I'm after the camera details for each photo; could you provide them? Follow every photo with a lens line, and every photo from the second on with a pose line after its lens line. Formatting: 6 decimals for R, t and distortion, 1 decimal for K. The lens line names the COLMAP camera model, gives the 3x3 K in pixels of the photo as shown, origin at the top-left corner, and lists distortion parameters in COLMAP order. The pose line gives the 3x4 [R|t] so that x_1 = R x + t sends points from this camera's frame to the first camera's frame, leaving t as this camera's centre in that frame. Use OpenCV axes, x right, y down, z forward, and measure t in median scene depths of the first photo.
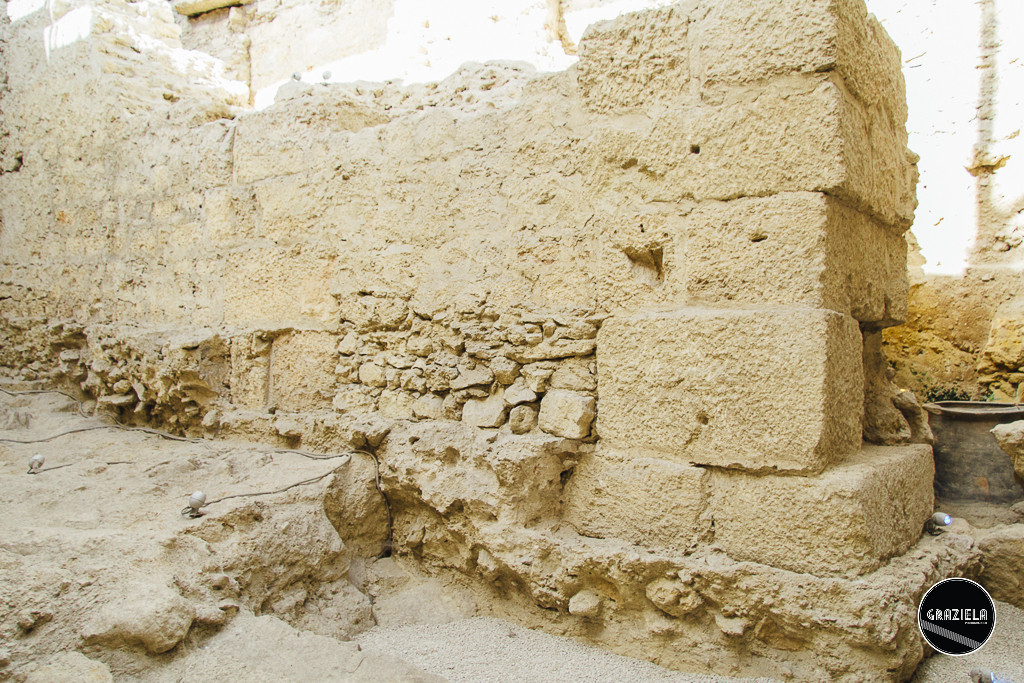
lens RADIAL K [[784.0, 0, 512.5], [0, 784.0, 353.7], [0, 0, 1]] dist [0.010254, 0.004932]
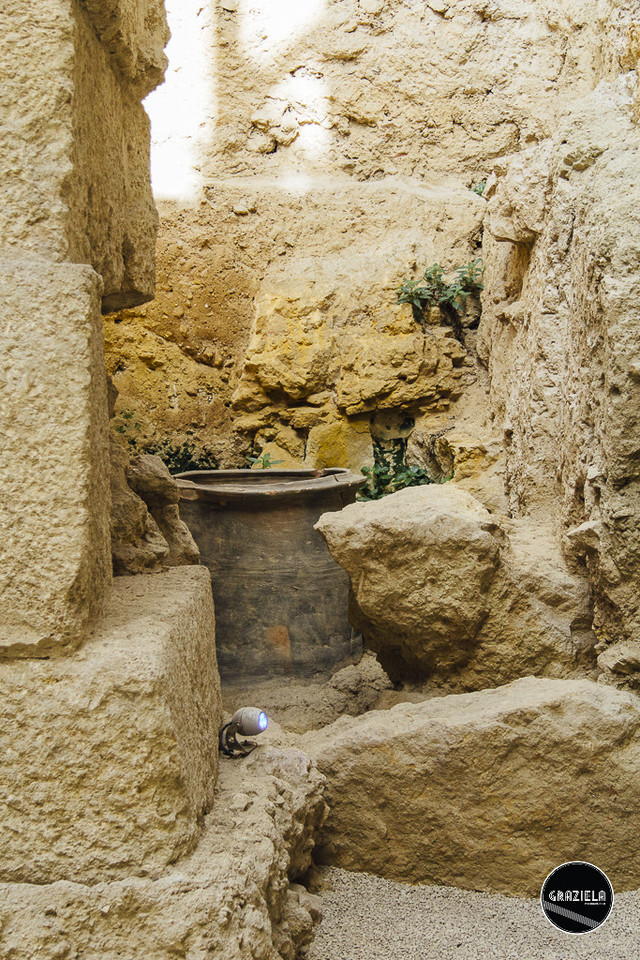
lens RADIAL K [[1944.1, 0, 320.0], [0, 1944.1, 480.0], [0, 0, 1]] dist [-0.004847, -0.438167]
pose [[0.792200, -0.047820, 0.608385, -0.120027], [0.016871, 0.998260, 0.056496, 0.002576], [-0.610028, -0.034492, 0.791629, 0.065569]]
